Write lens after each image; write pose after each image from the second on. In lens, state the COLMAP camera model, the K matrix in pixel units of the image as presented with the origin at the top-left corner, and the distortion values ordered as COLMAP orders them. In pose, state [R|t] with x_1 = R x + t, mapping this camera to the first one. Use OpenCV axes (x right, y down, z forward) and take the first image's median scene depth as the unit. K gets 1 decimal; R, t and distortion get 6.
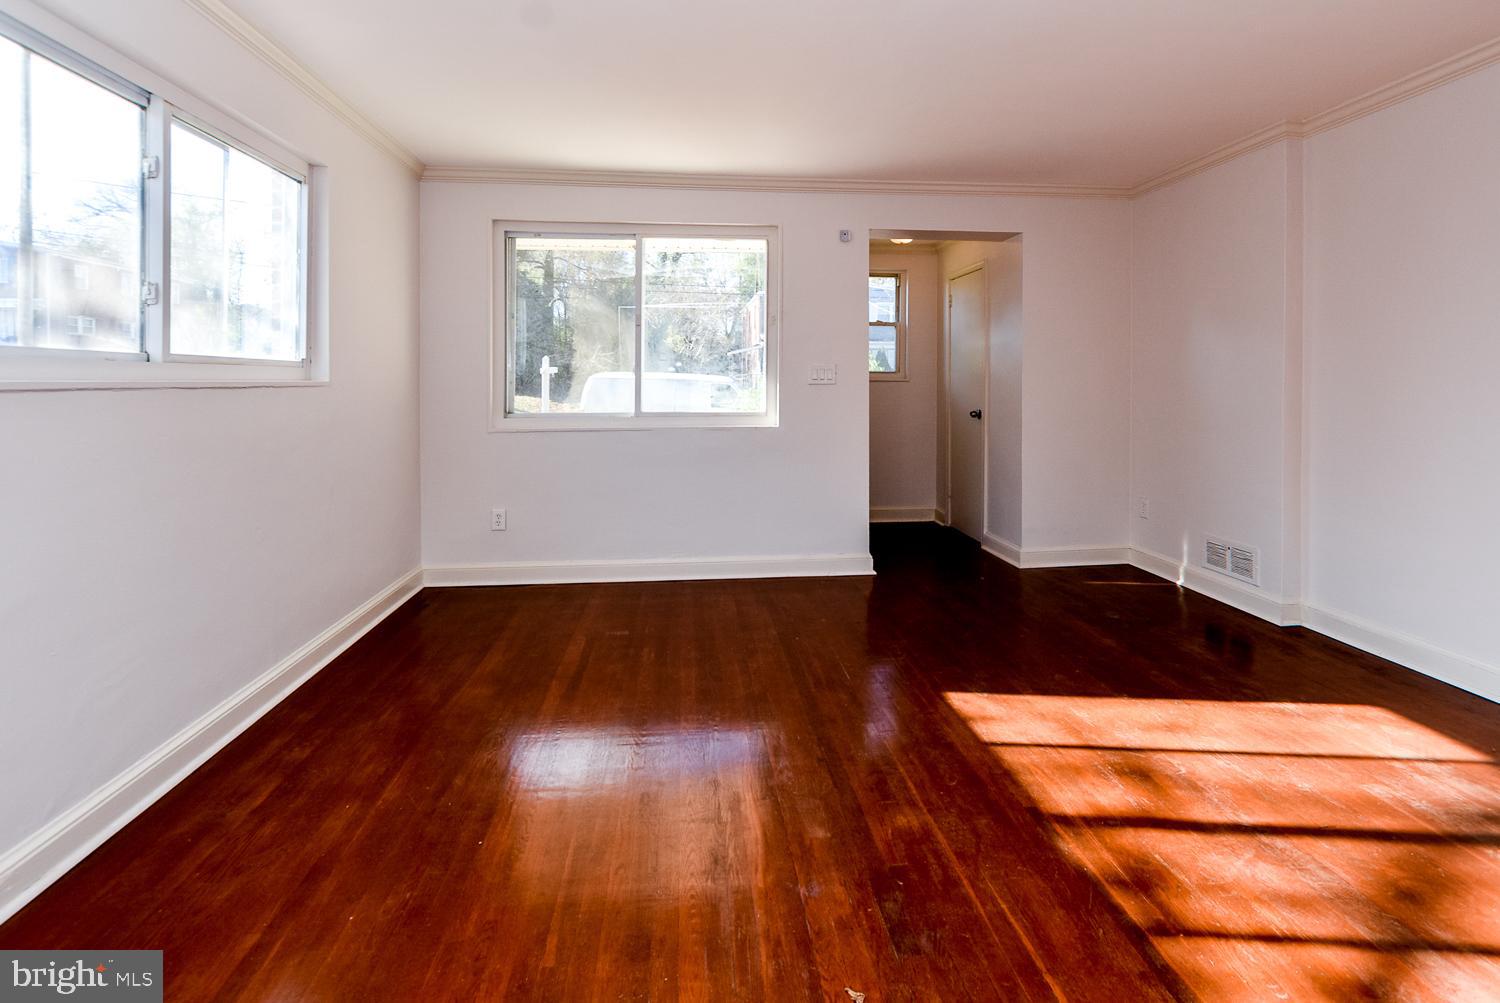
lens RADIAL K [[713.3, 0, 754.3], [0, 713.3, 382.8], [0, 0, 1]] dist [0.018733, -0.000076]
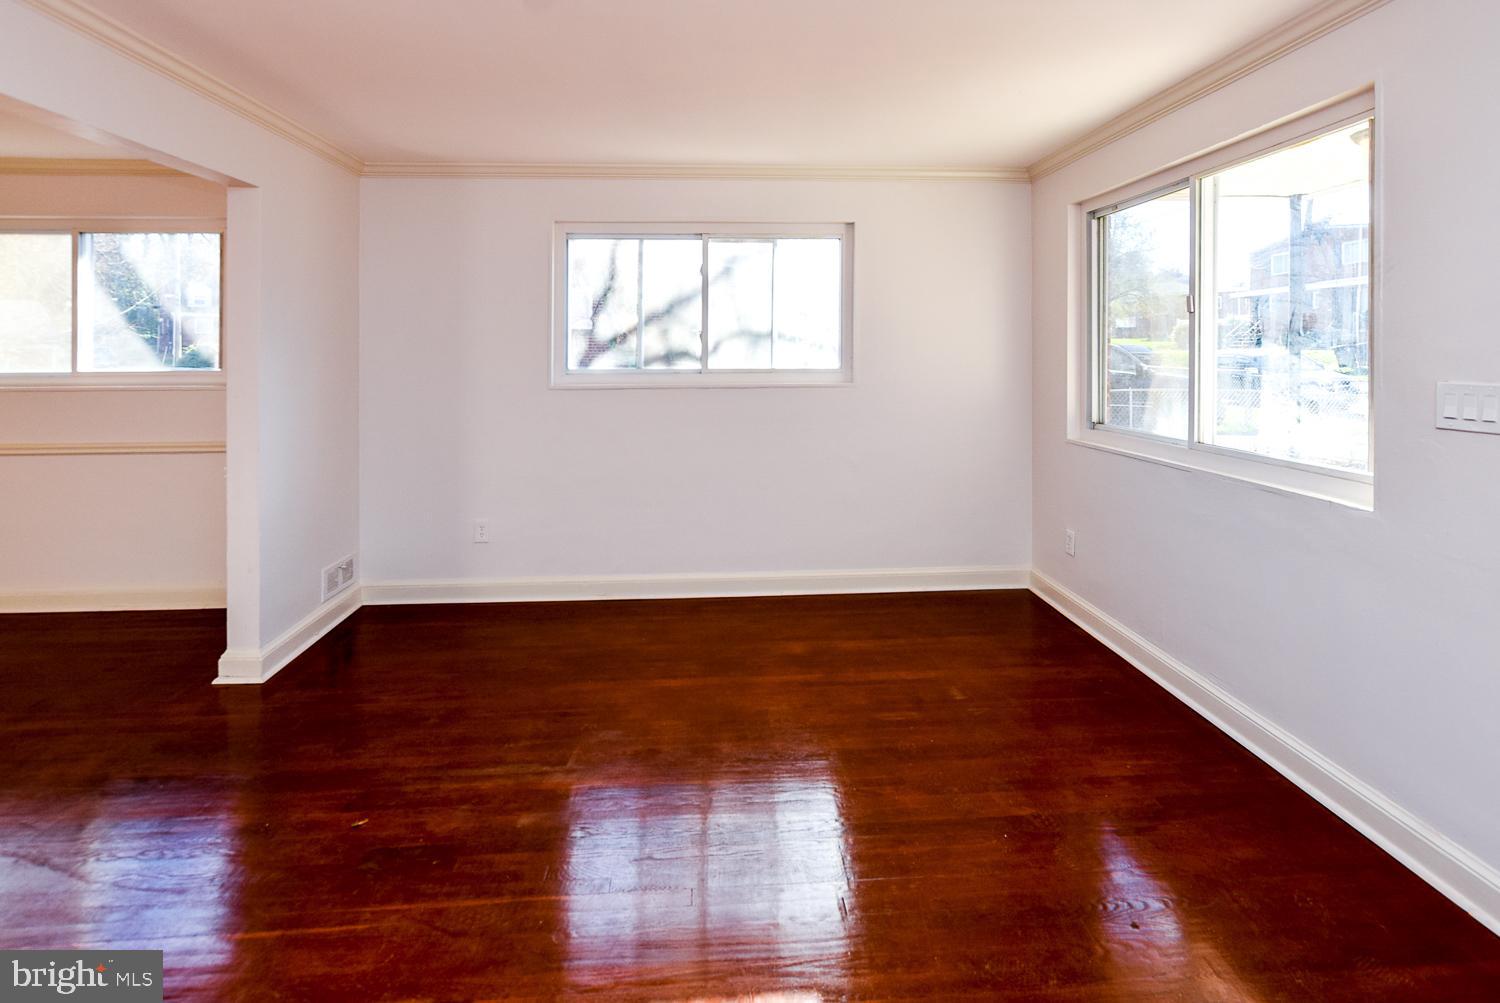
lens RADIAL K [[708.6, 0, 748.0], [0, 708.6, 352.2], [0, 0, 1]] dist [-0.004027, -0.000387]
pose [[-0.047724, 0.001526, -0.998859, 0.751345], [0.001484, 0.999998, 0.001457, -0.064836], [0.998859, -0.001413, -0.047726, 0.900611]]
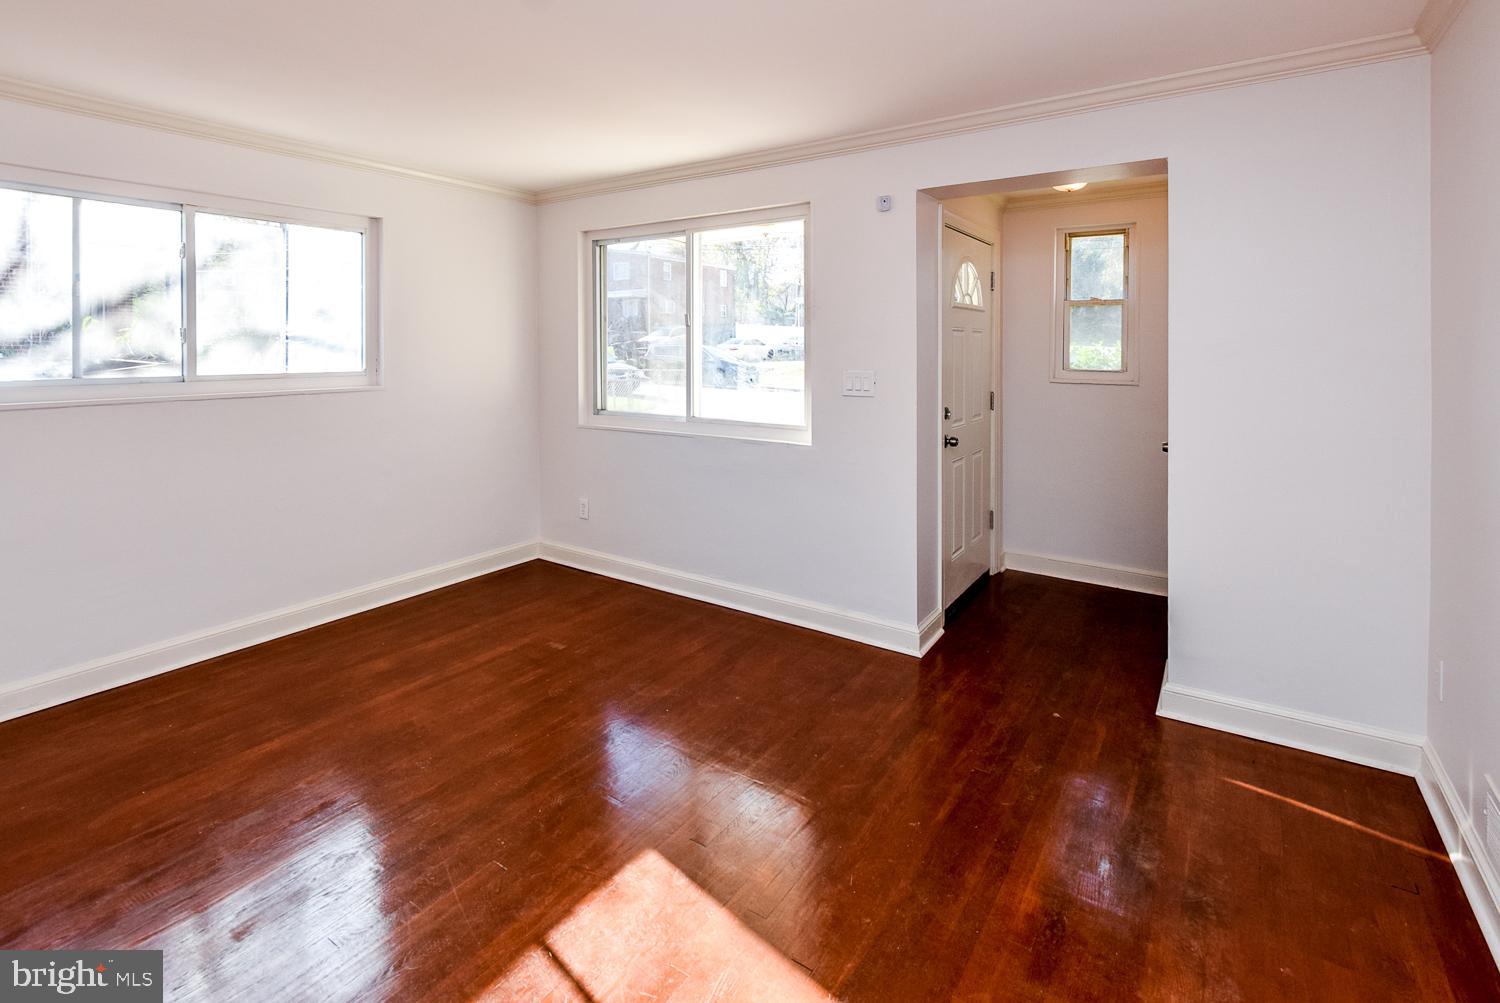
lens RADIAL K [[722.0, 0, 744.5], [0, 722.0, 346.1], [0, 0, 1]] dist [-0.001811, 0.000017]
pose [[0.759452, 0.001154, -0.650562, 0.755933], [-0.000944, 0.999999, 0.000672, -0.078809], [0.650562, 0.000104, 0.759453, 0.463652]]
